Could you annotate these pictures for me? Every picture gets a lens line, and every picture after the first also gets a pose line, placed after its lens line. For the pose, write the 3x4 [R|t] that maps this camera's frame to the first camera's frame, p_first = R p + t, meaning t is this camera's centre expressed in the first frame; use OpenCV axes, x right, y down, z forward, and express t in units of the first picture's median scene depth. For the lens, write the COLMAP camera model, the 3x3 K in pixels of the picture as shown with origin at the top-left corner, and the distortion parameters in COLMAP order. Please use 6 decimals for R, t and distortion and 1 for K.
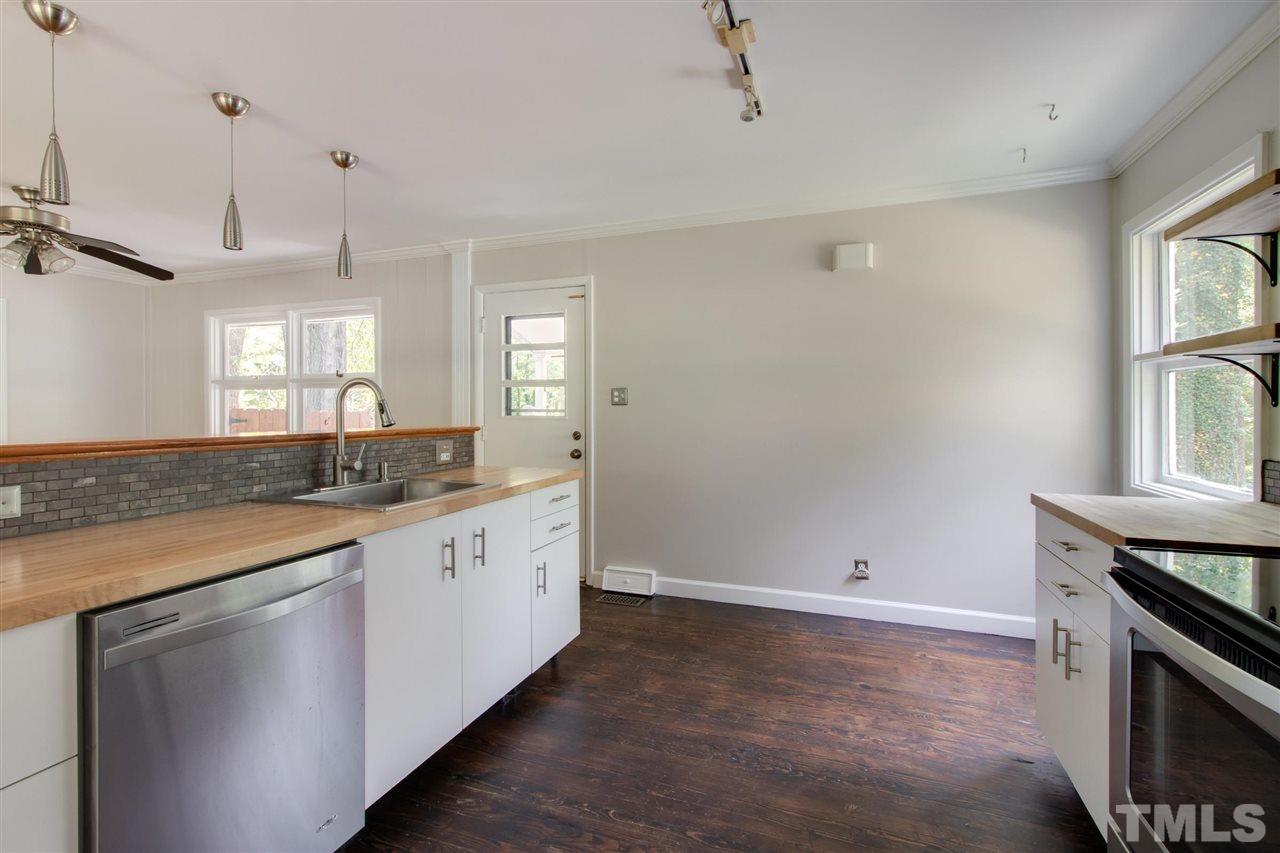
lens RADIAL K [[589.4, 0, 626.6], [0, 589.4, 413.4], [0, 0, 1]] dist [0.003382, -0.001789]
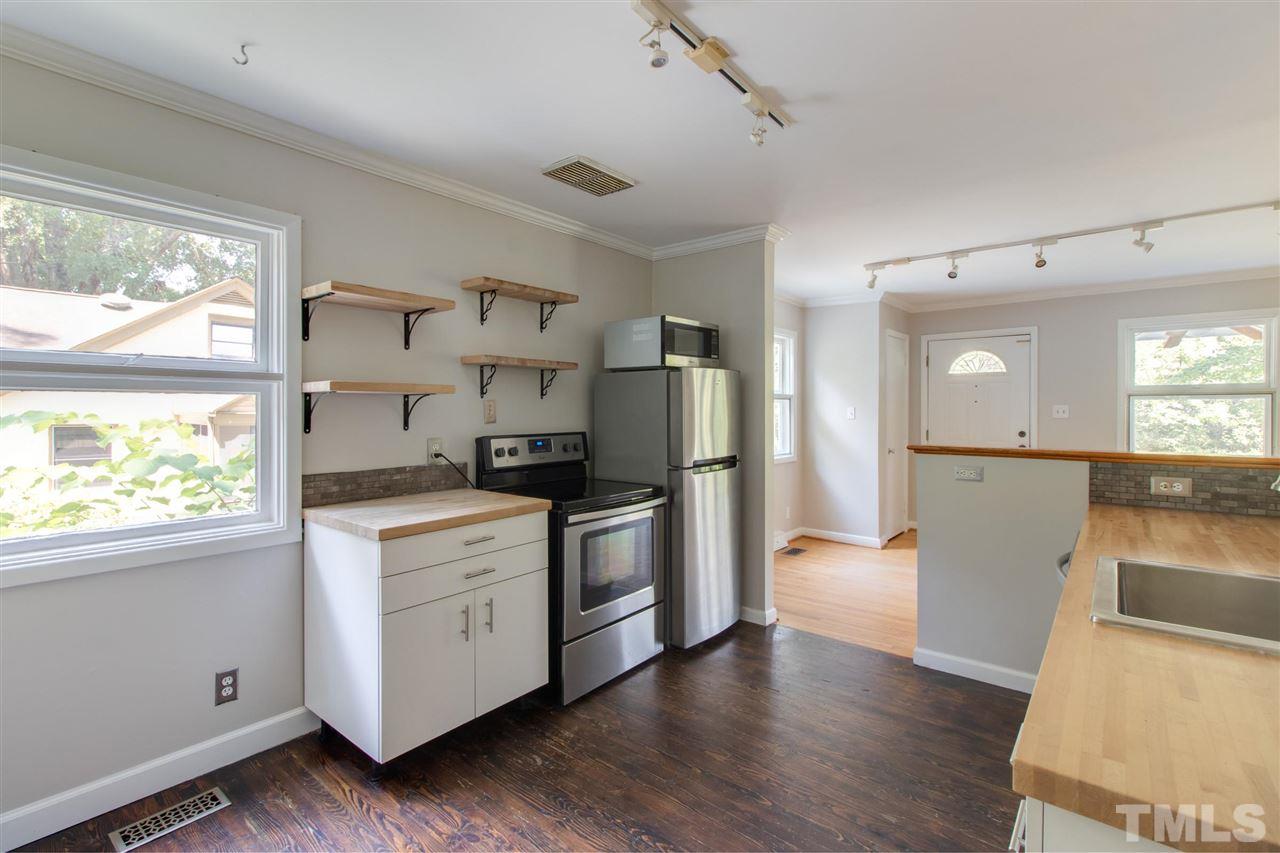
lens RADIAL K [[589.4, 0, 636.7], [0, 589.4, 411.8], [0, 0, 1]] dist [0.003382, -0.001789]
pose [[-0.949515, -0.000626, 0.313720, -0.006990], [0.004045, 0.999890, 0.014239, -0.055327], [-0.313694, 0.014789, -0.949409, 1.453487]]
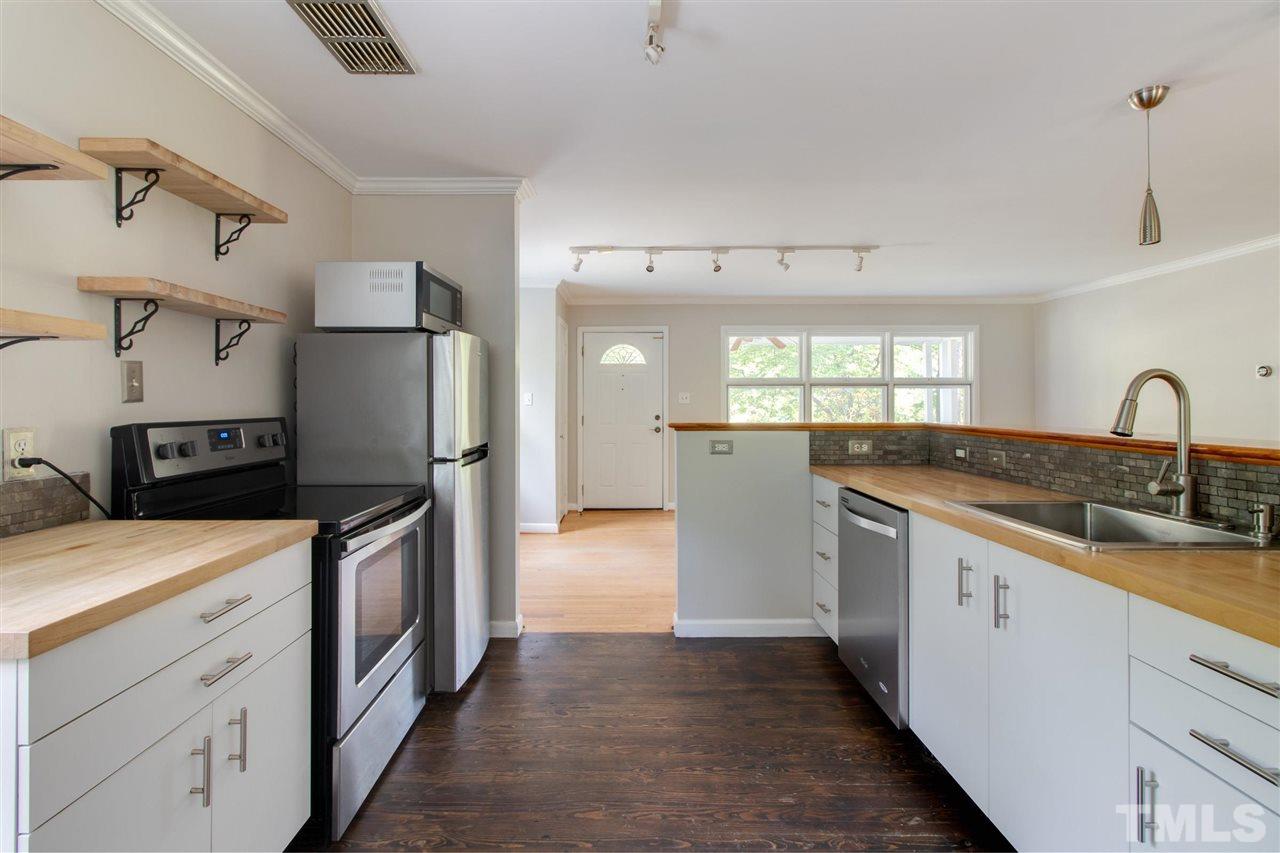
lens RADIAL K [[589.4, 0, 632.9], [0, 589.4, 397.4], [0, 0, 1]] dist [0.003382, -0.001789]
pose [[-0.931757, -0.001040, -0.363081, 0.365162], [-0.001137, 0.999999, 0.000055, -0.021646], [0.363081, 0.000464, -0.931757, 1.253933]]
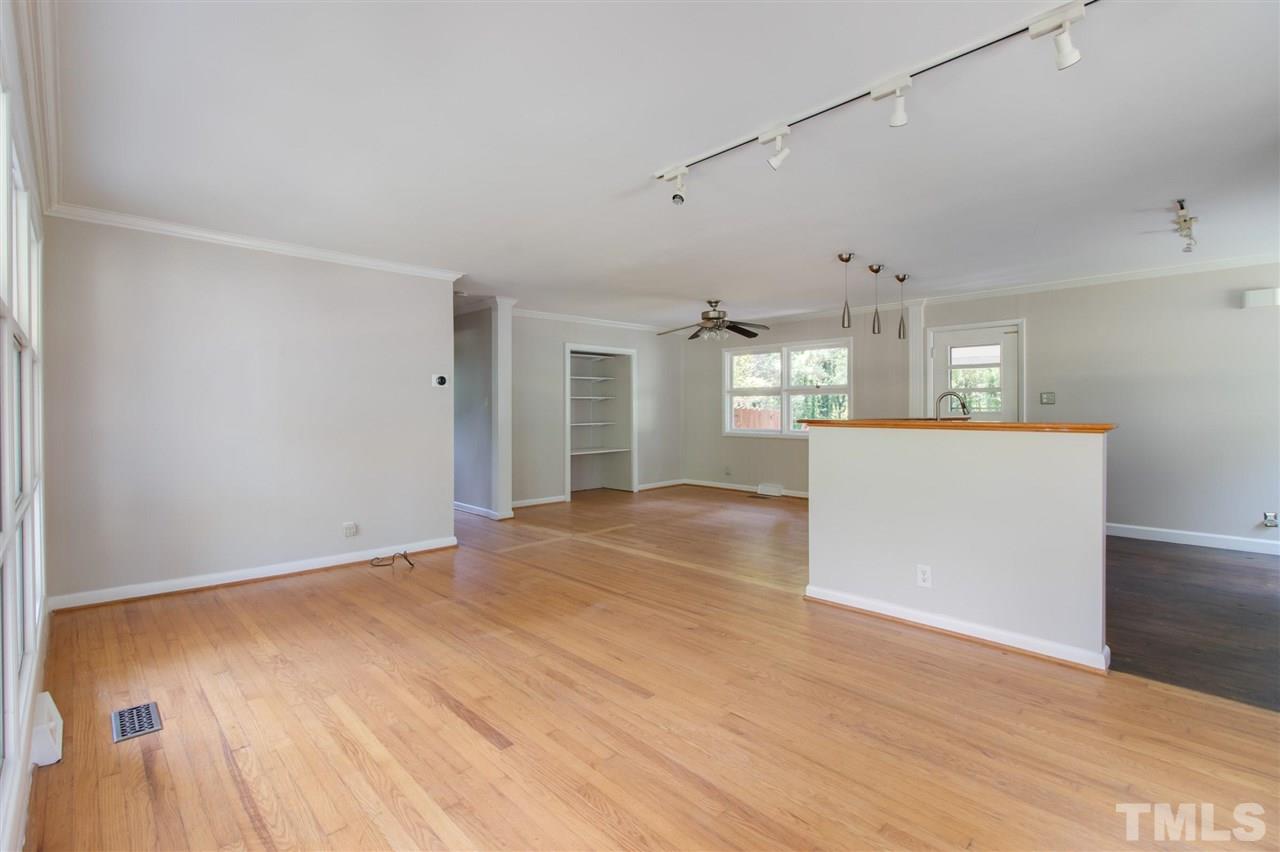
lens RADIAL K [[589.4, 0, 631.6], [0, 589.4, 407.7], [0, 0, 1]] dist [0.003382, -0.001789]
pose [[0.900292, -0.003359, -0.435273, -0.484759], [-0.000496, 0.999962, -0.008743, 0.012416], [0.435285, 0.008088, 0.900256, -1.250186]]
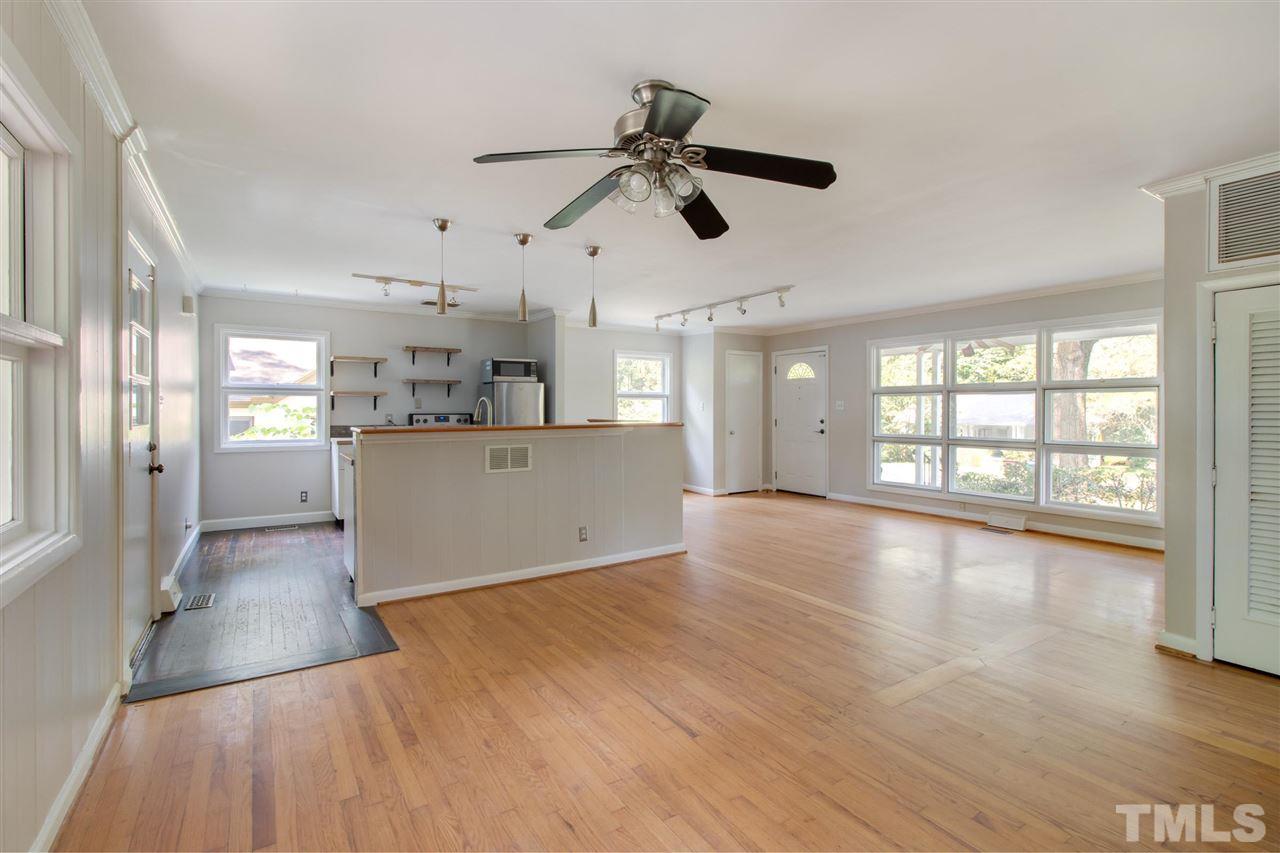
lens RADIAL K [[589.4, 0, 635.6], [0, 589.4, 407.4], [0, 0, 1]] dist [0.003382, -0.001789]
pose [[-0.807441, 0.001282, 0.589947, -1.797177], [0.004775, 0.999979, 0.004362, -0.026608], [-0.589929, 0.006339, -0.807430, 2.021384]]
